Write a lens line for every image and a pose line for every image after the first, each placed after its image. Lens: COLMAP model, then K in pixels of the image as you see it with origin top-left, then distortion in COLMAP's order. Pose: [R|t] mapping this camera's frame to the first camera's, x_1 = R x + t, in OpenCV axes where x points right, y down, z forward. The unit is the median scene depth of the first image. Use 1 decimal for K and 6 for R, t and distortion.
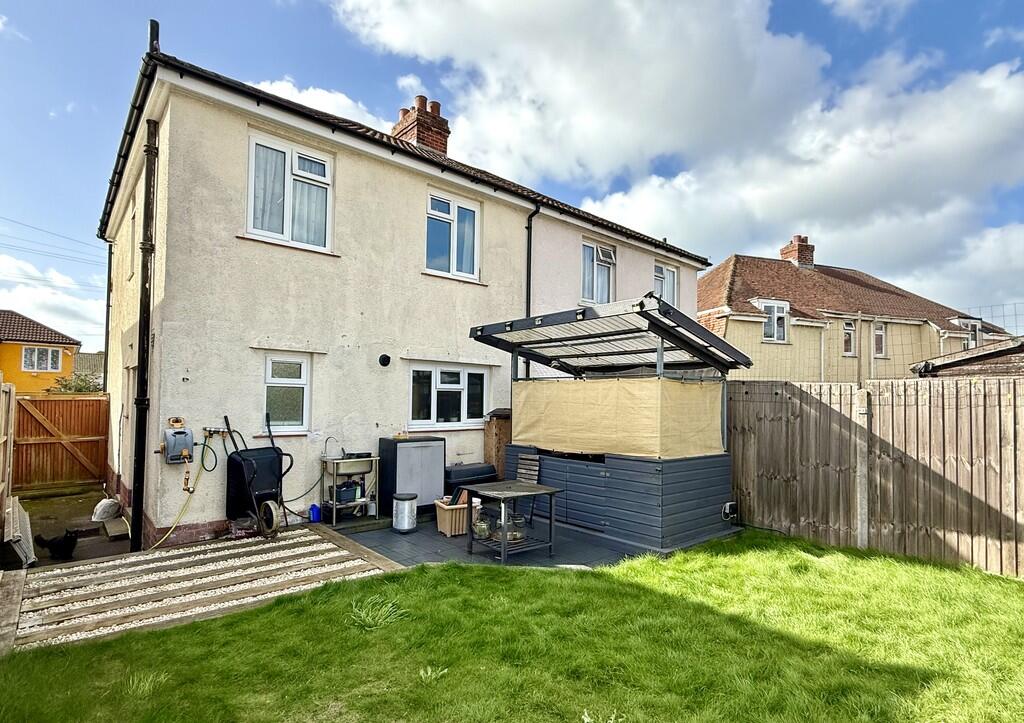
lens RADIAL K [[525.0, 0, 503.7], [0, 525.0, 385.0], [0, 0, 1]] dist [0.000176, 0.000265]
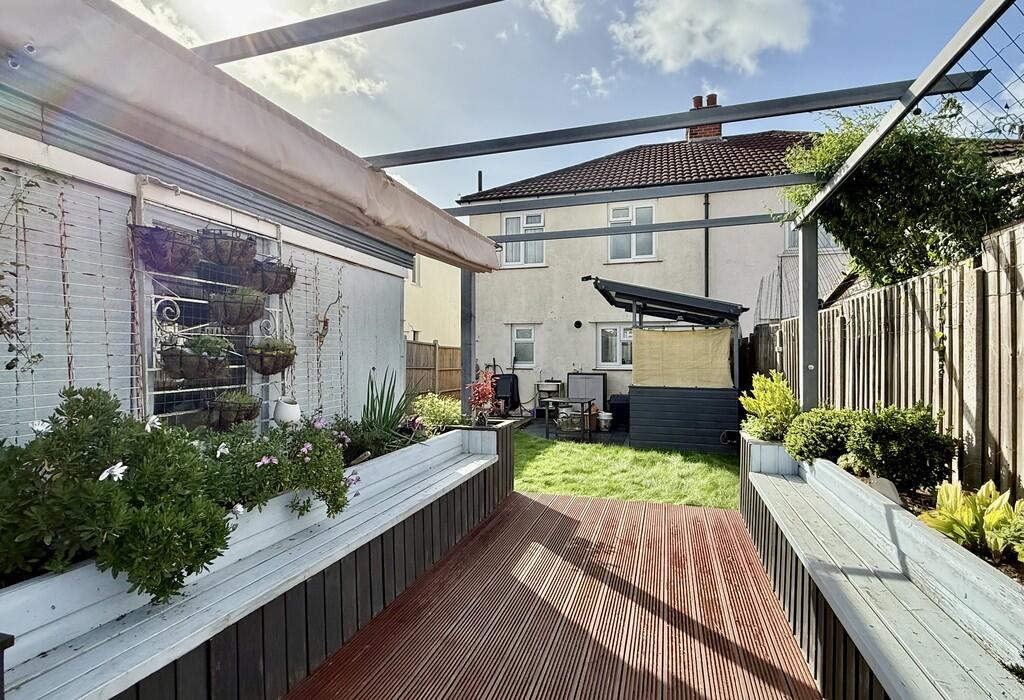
lens RADIAL K [[517.2, 0, 512.1], [0, 517.2, 354.2], [0, 0, 1]] dist [-0.001654, 0.000078]
pose [[0.541354, -0.012125, -0.840707, 1.085324], [0.035622, 0.999329, 0.008524, 0.025969], [0.840040, -0.034562, 0.541423, -0.036435]]
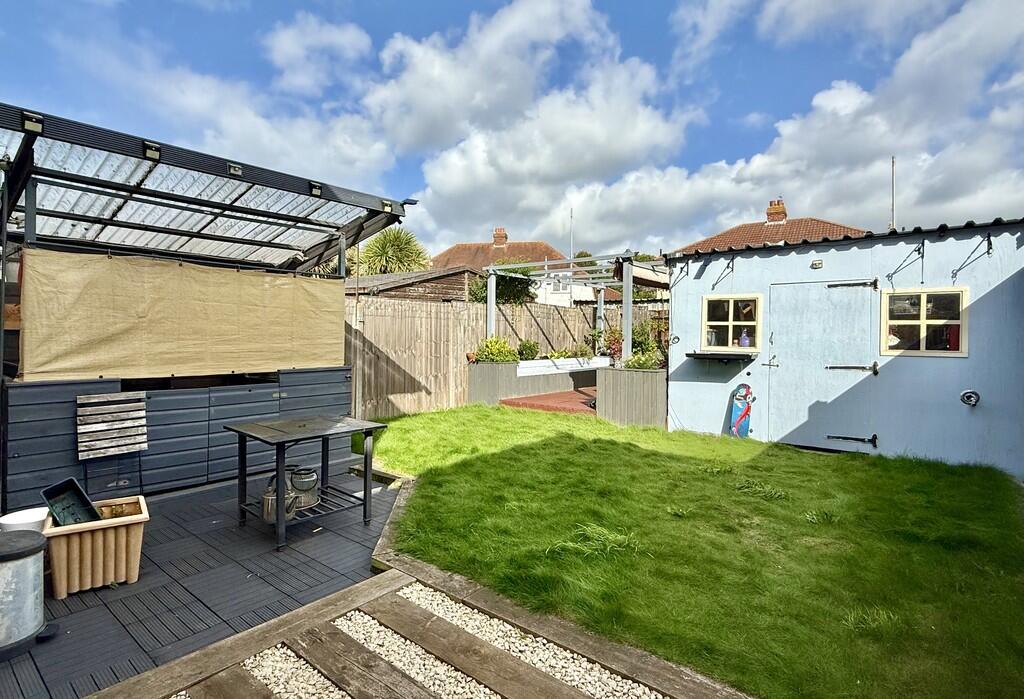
lens RADIAL K [[517.2, 0, 512.1], [0, 517.2, 343.5], [0, 0, 1]] dist [-0.001654, 0.000078]
pose [[-0.188393, -0.028510, 0.981680, -0.682952], [-0.039448, 0.998992, 0.021442, 0.067708], [-0.981301, -0.034686, -0.189328, 0.875654]]
